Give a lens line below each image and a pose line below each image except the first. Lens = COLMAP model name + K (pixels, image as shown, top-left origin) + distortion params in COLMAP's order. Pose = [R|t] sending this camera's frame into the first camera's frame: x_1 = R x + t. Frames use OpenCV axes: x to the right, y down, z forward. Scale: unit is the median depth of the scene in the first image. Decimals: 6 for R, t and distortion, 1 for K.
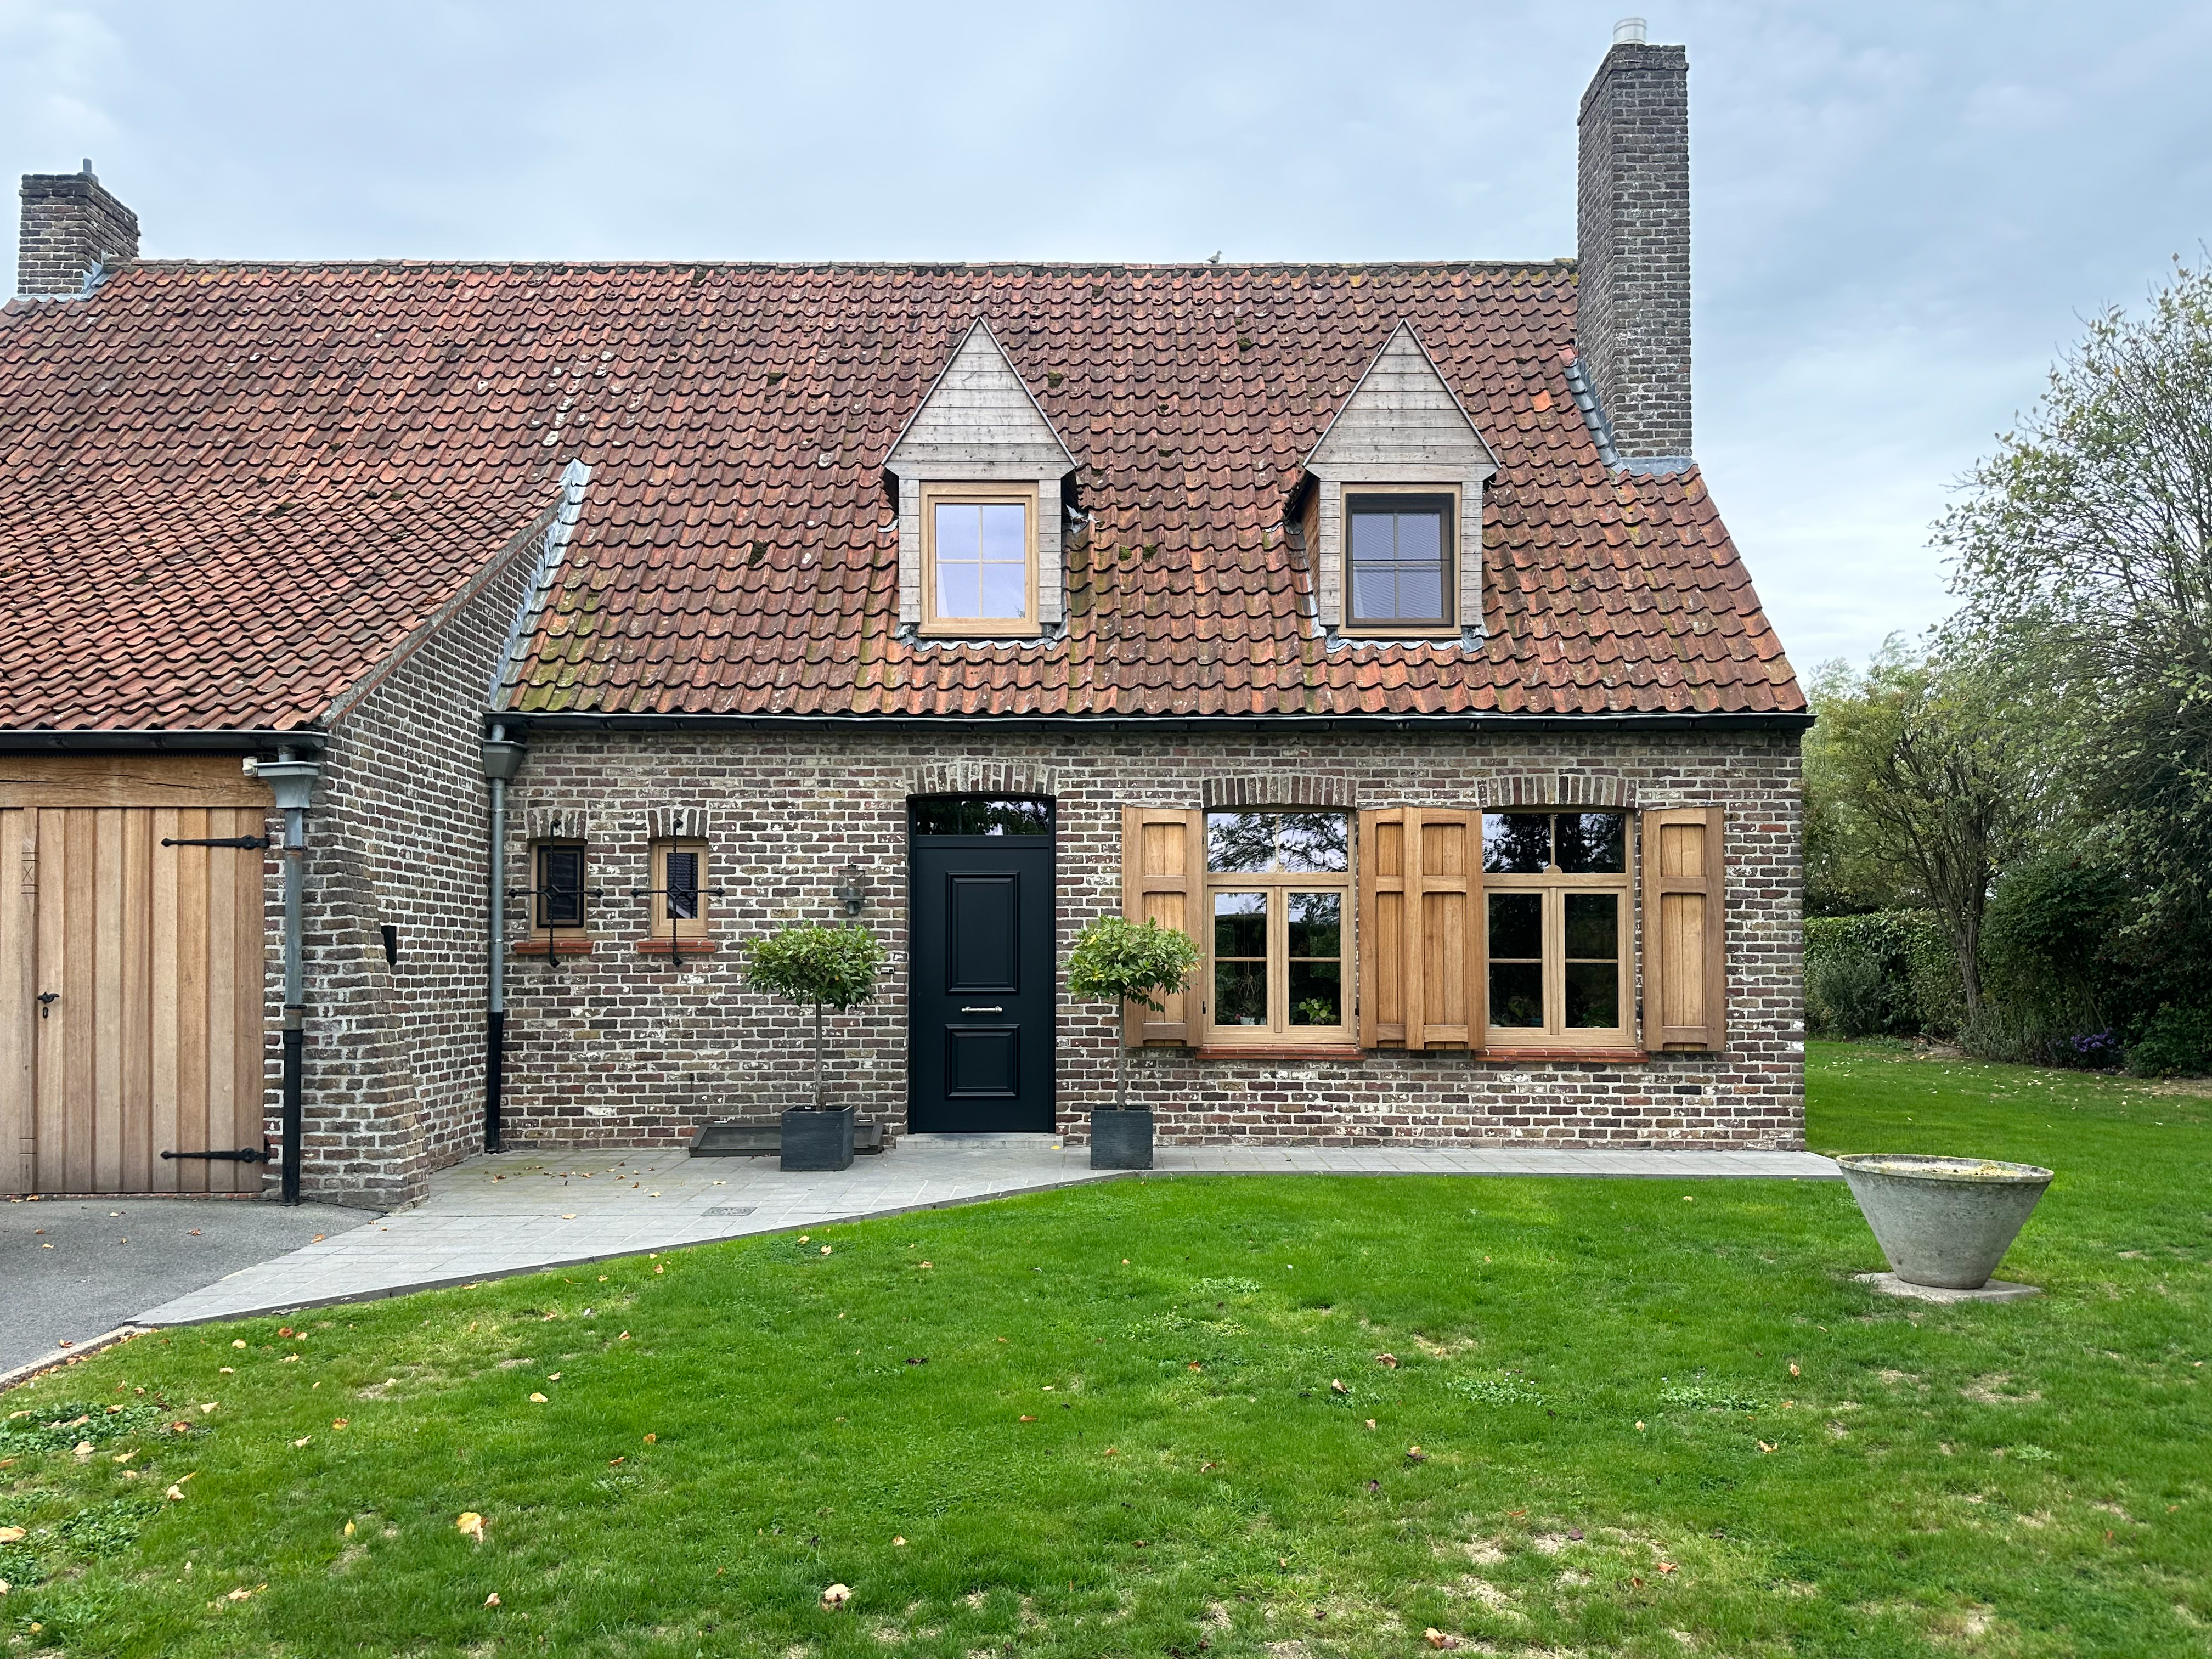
lens RADIAL K [[1605.7, 0, 1116.5], [0, 1605.7, 872.5], [0, 0, 1]] dist [0.098697, -0.003580]
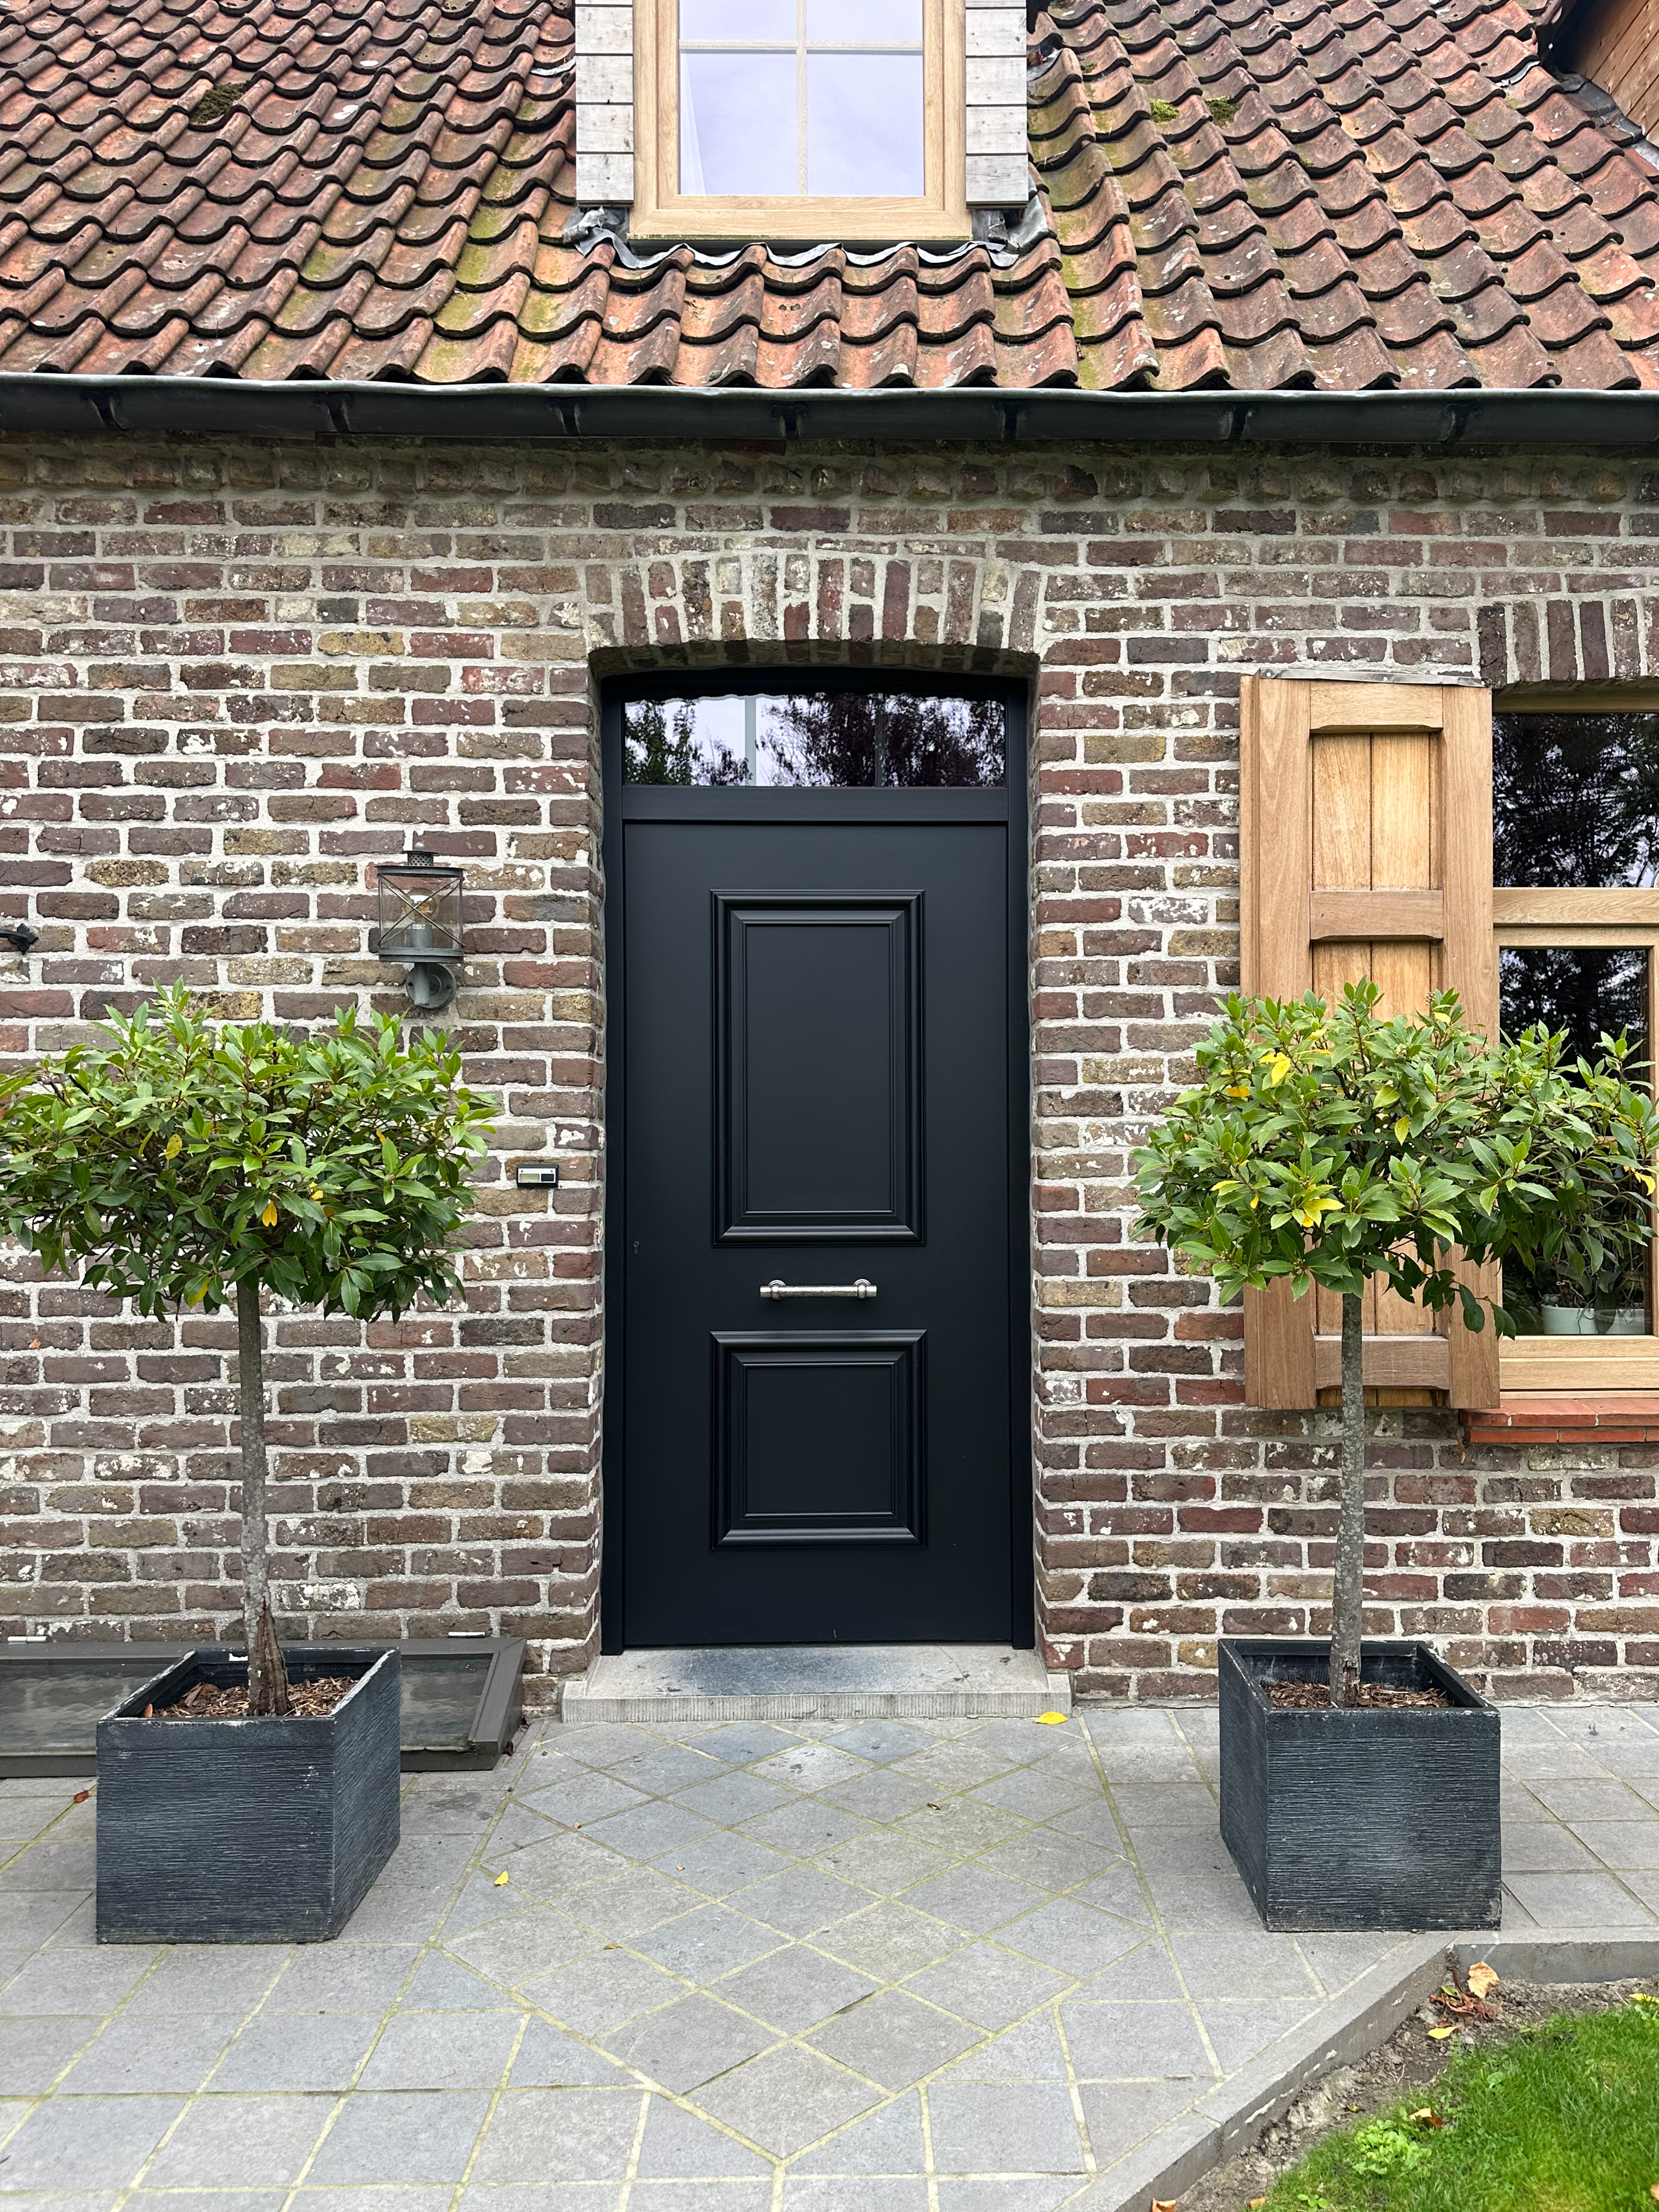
lens RADIAL K [[1451.6, 0, 885.8], [0, 1451.6, 1109.3], [0, 0, 1]] dist [0.154834, -0.268102]
pose [[0.999720, -0.001065, 0.023656, -0.077069], [0.000415, 0.999623, 0.027458, 0.038469], [-0.023676, -0.027441, 0.999343, 0.693962]]
